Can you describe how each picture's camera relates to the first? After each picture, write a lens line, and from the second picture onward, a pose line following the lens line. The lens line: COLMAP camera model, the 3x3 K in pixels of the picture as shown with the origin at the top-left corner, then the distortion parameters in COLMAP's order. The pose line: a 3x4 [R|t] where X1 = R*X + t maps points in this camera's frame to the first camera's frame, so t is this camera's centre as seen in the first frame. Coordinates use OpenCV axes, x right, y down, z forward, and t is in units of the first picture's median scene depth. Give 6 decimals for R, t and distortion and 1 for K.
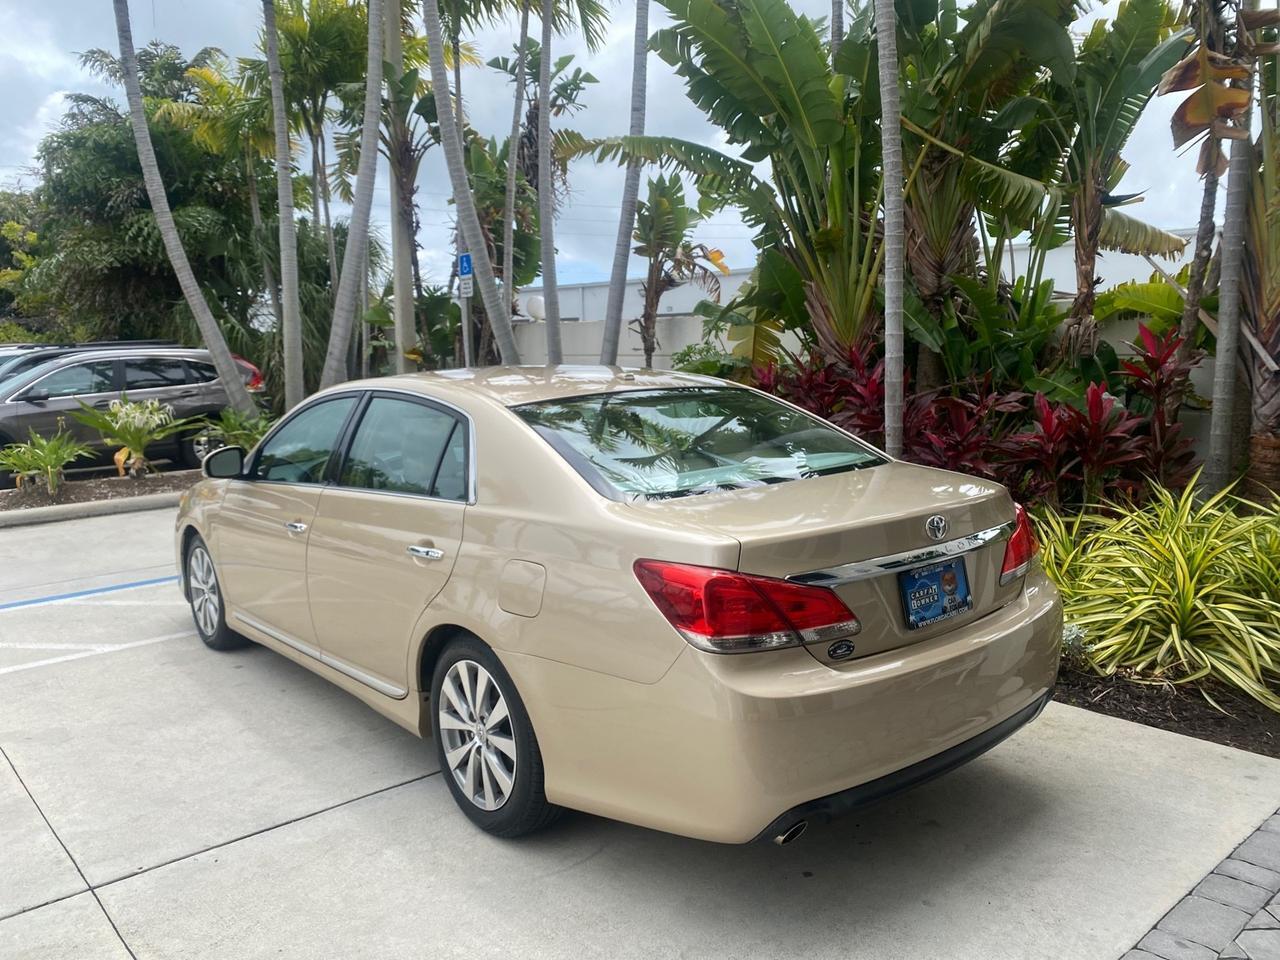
lens RADIAL K [[986.2, 0, 641.2], [0, 986.2, 483.1], [0, 0, 1]] dist [0.020129, -0.023651]
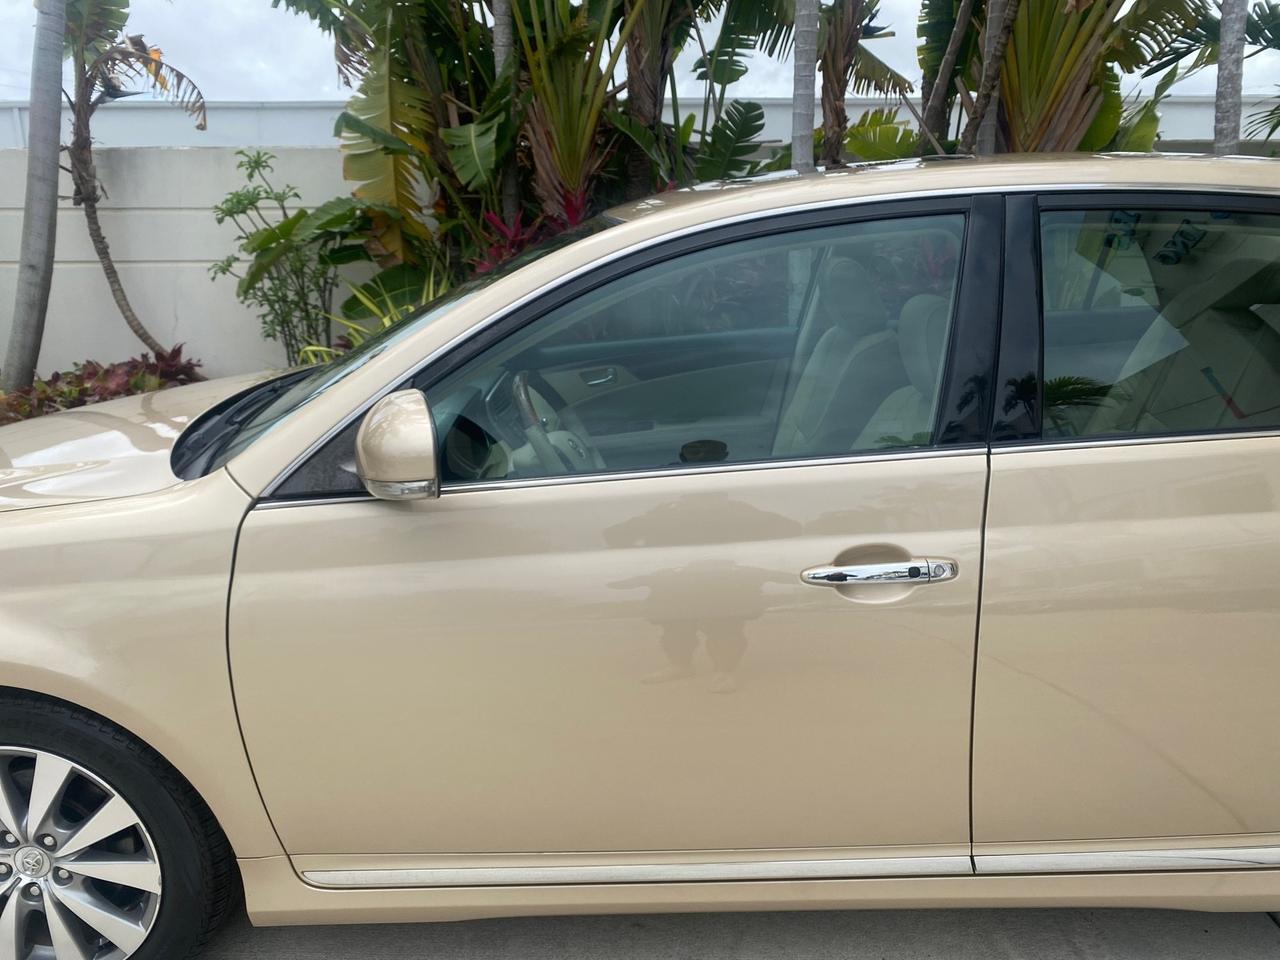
lens RADIAL K [[986.2, 0, 631.5], [0, 986.2, 478.0], [0, 0, 1]] dist [0.020129, -0.023651]
pose [[0.663746, -0.183284, 0.725154, -0.482988], [0.102343, 0.982648, 0.154690, -0.042040], [-0.740923, -0.028460, 0.670987, 0.590029]]
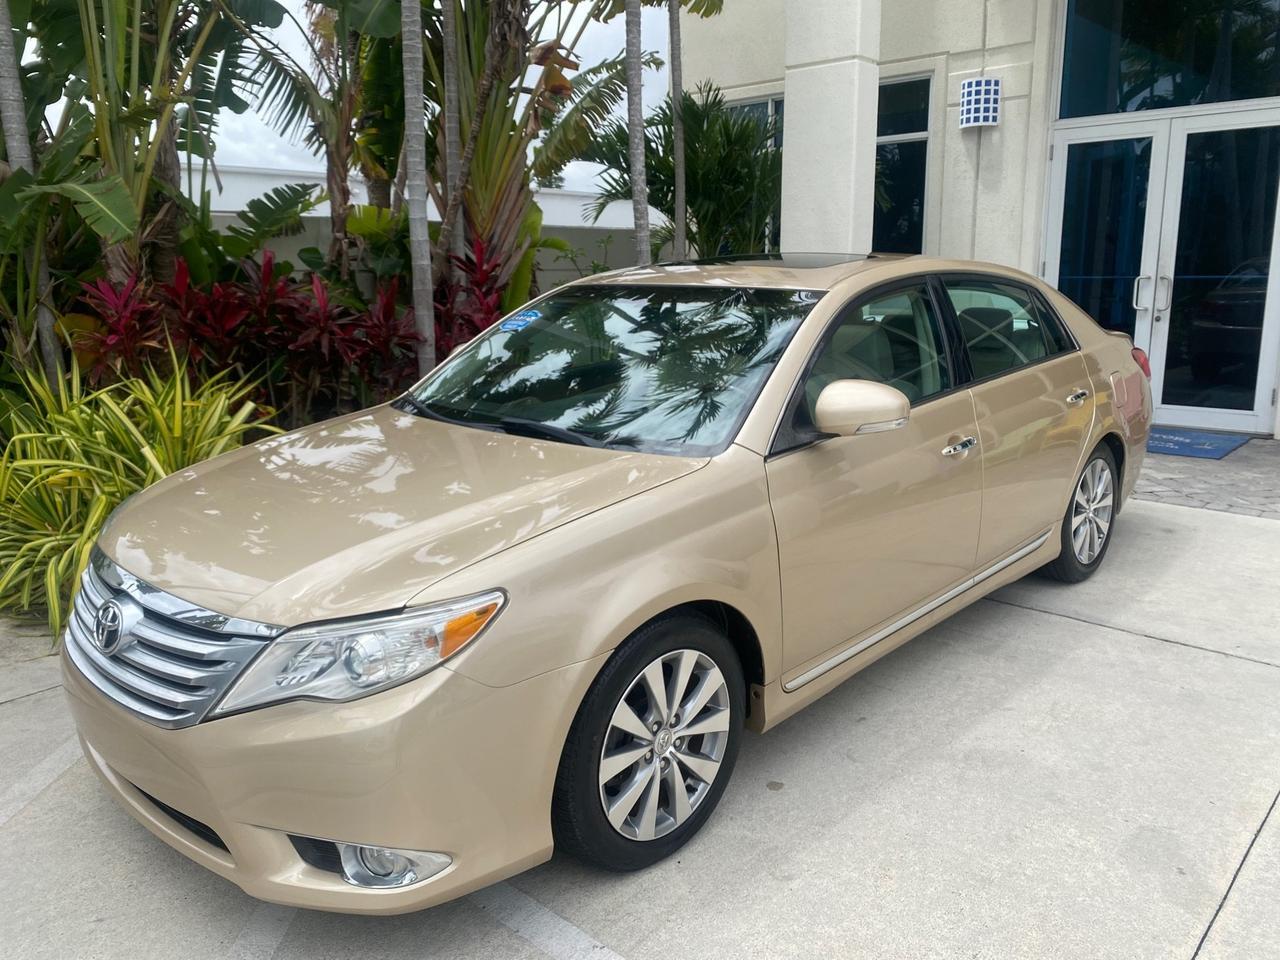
lens RADIAL K [[1082.0, 0, 632.1], [0, 1082.0, 485.7], [0, 0, 1]] dist [0.004640, 0.012163]
pose [[-0.102415, -0.184022, 0.977572, -0.950511], [0.151365, 0.968413, 0.198156, -0.102208], [-0.983158, 0.168265, -0.071326, 0.965148]]
